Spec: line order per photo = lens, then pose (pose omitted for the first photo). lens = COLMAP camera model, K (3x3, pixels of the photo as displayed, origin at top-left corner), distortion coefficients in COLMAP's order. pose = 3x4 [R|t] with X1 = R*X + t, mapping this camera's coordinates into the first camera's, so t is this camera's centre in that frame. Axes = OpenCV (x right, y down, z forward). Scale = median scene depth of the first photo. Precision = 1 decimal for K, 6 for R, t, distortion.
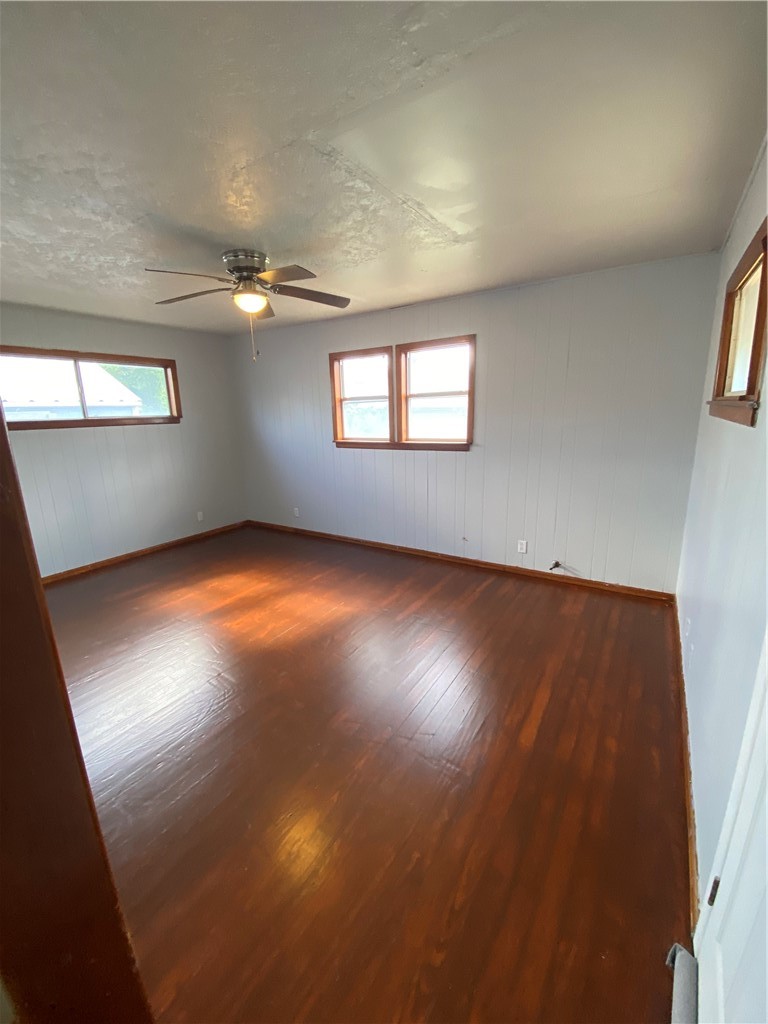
lens RADIAL K [[409.7, 0, 383.9], [0, 409.7, 510.0], [0, 0, 1]] dist [0.002756, -0.000129]
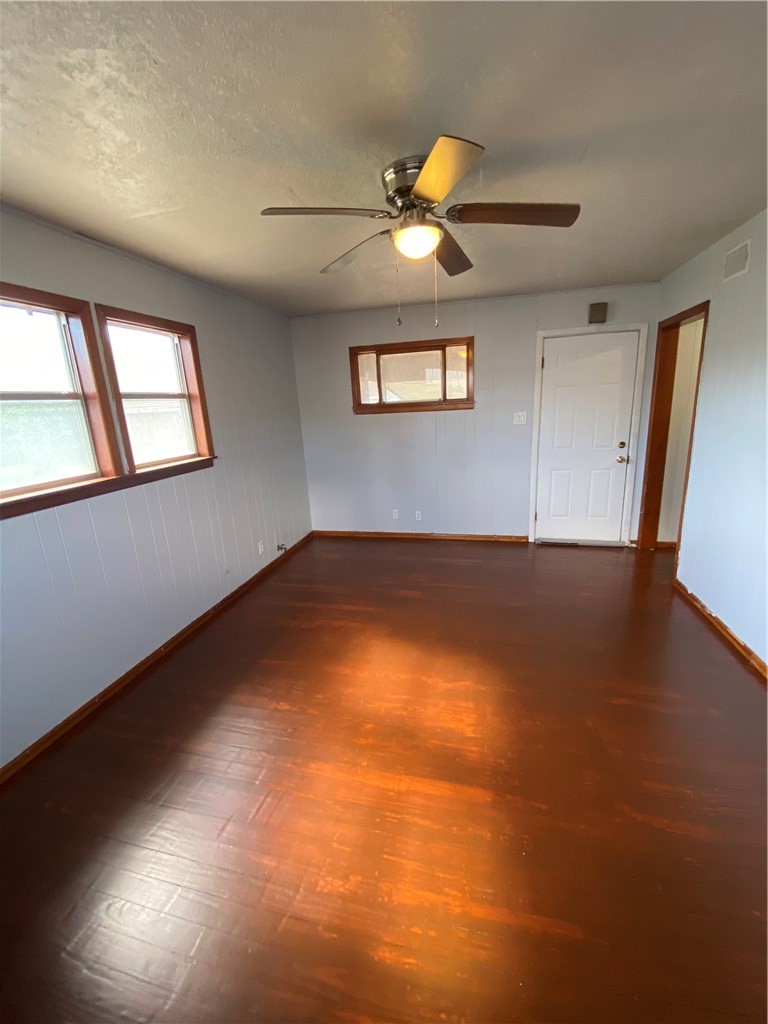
lens RADIAL K [[409.7, 0, 388.2], [0, 409.7, 504.4], [0, 0, 1]] dist [0.002756, -0.000129]
pose [[-0.314251, -0.185727, 0.930995, -0.704357], [0.285917, 0.916626, 0.279370, -0.208286], [-0.905261, 0.353979, -0.234948, 0.927018]]
